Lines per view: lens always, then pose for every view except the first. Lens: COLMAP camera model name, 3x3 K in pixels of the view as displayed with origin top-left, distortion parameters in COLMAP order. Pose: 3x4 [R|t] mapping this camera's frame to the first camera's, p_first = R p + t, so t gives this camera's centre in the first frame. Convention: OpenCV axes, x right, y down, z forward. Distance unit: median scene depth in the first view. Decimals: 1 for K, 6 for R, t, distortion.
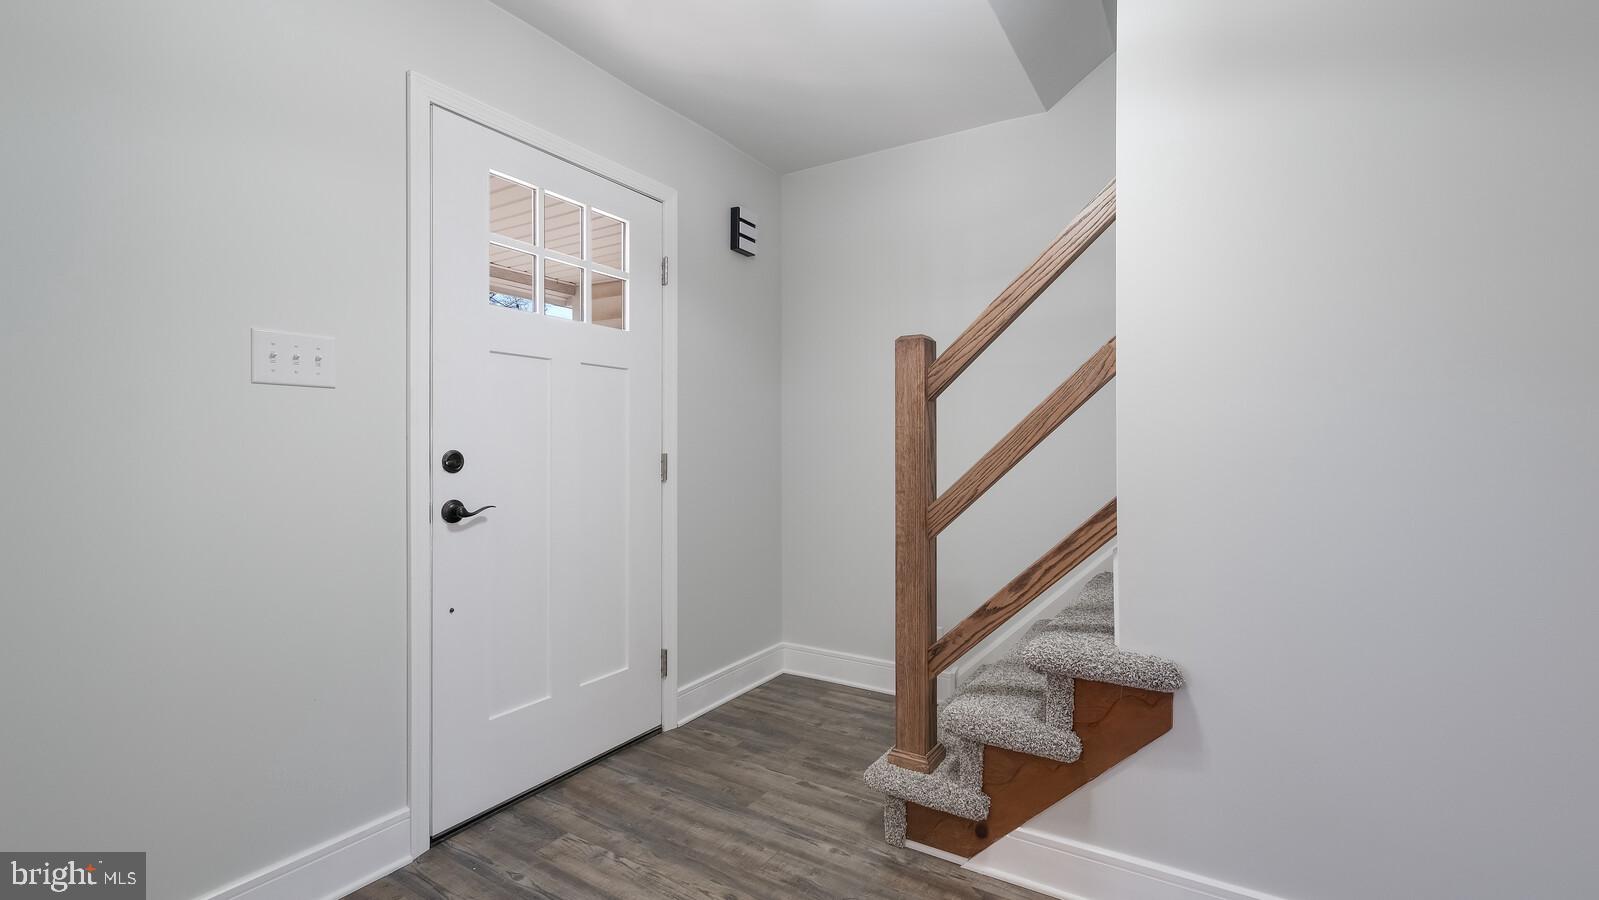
lens RADIAL K [[702.6, 0, 801.5], [0, 702.6, 441.1], [0, 0, 1]] dist [0.006725, -0.001895]
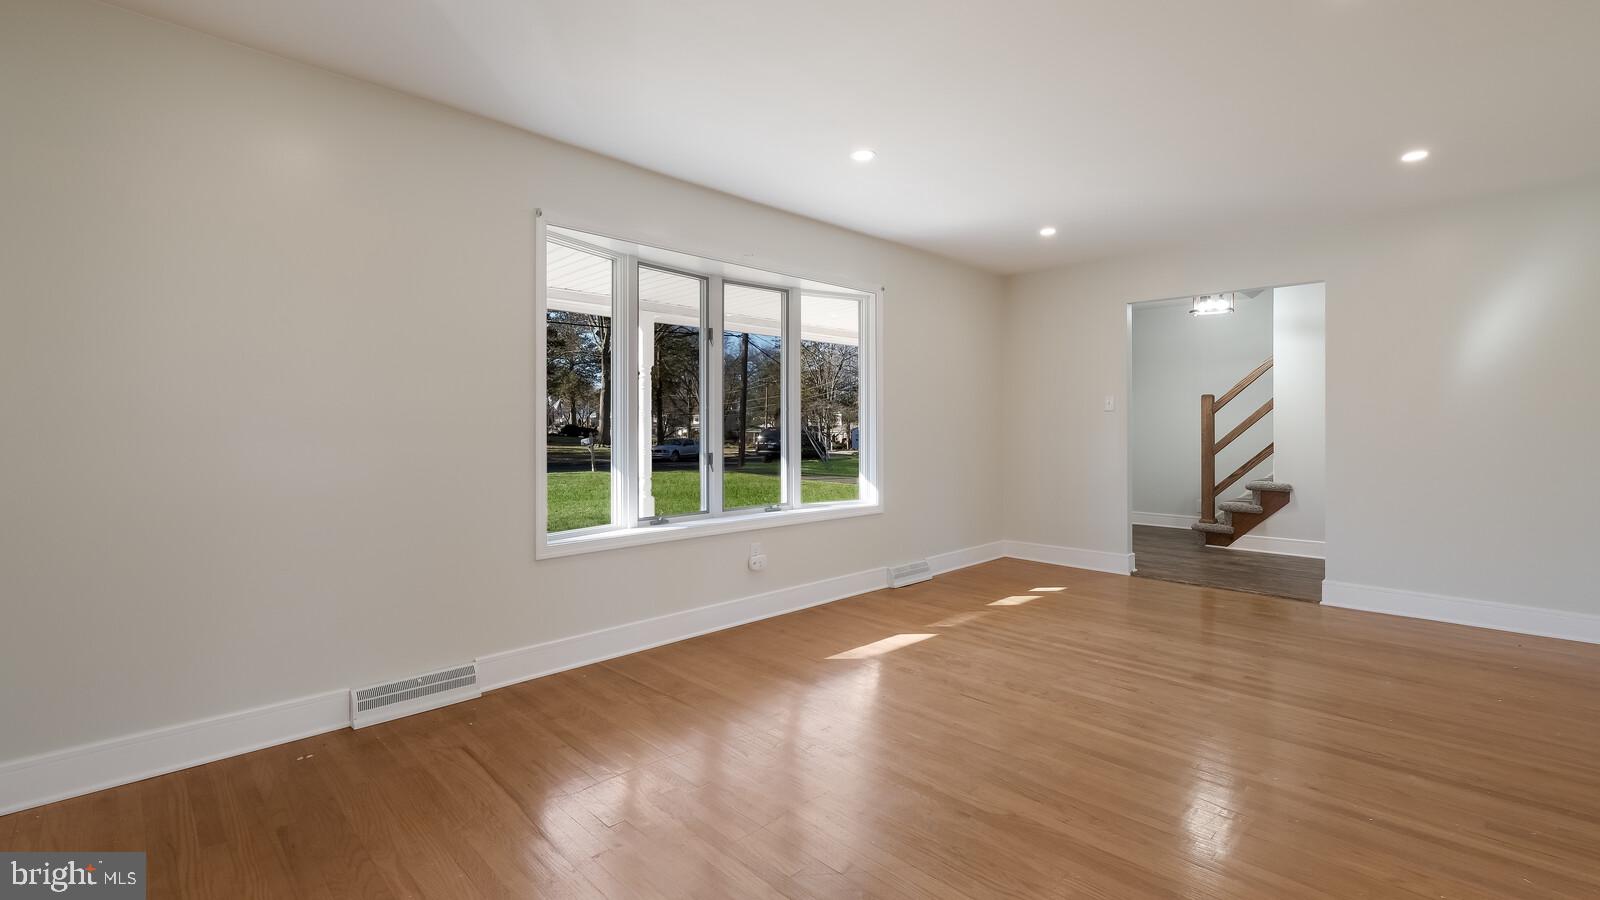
lens RADIAL K [[703.1, 0, 798.0], [0, 703.1, 451.3], [0, 0, 1]] dist [0.006725, -0.001895]
pose [[0.975334, -0.000493, -0.220732, -1.073003], [0.004092, 0.999866, 0.015844, 0.059686], [0.220695, -0.016357, 0.975206, -2.894557]]
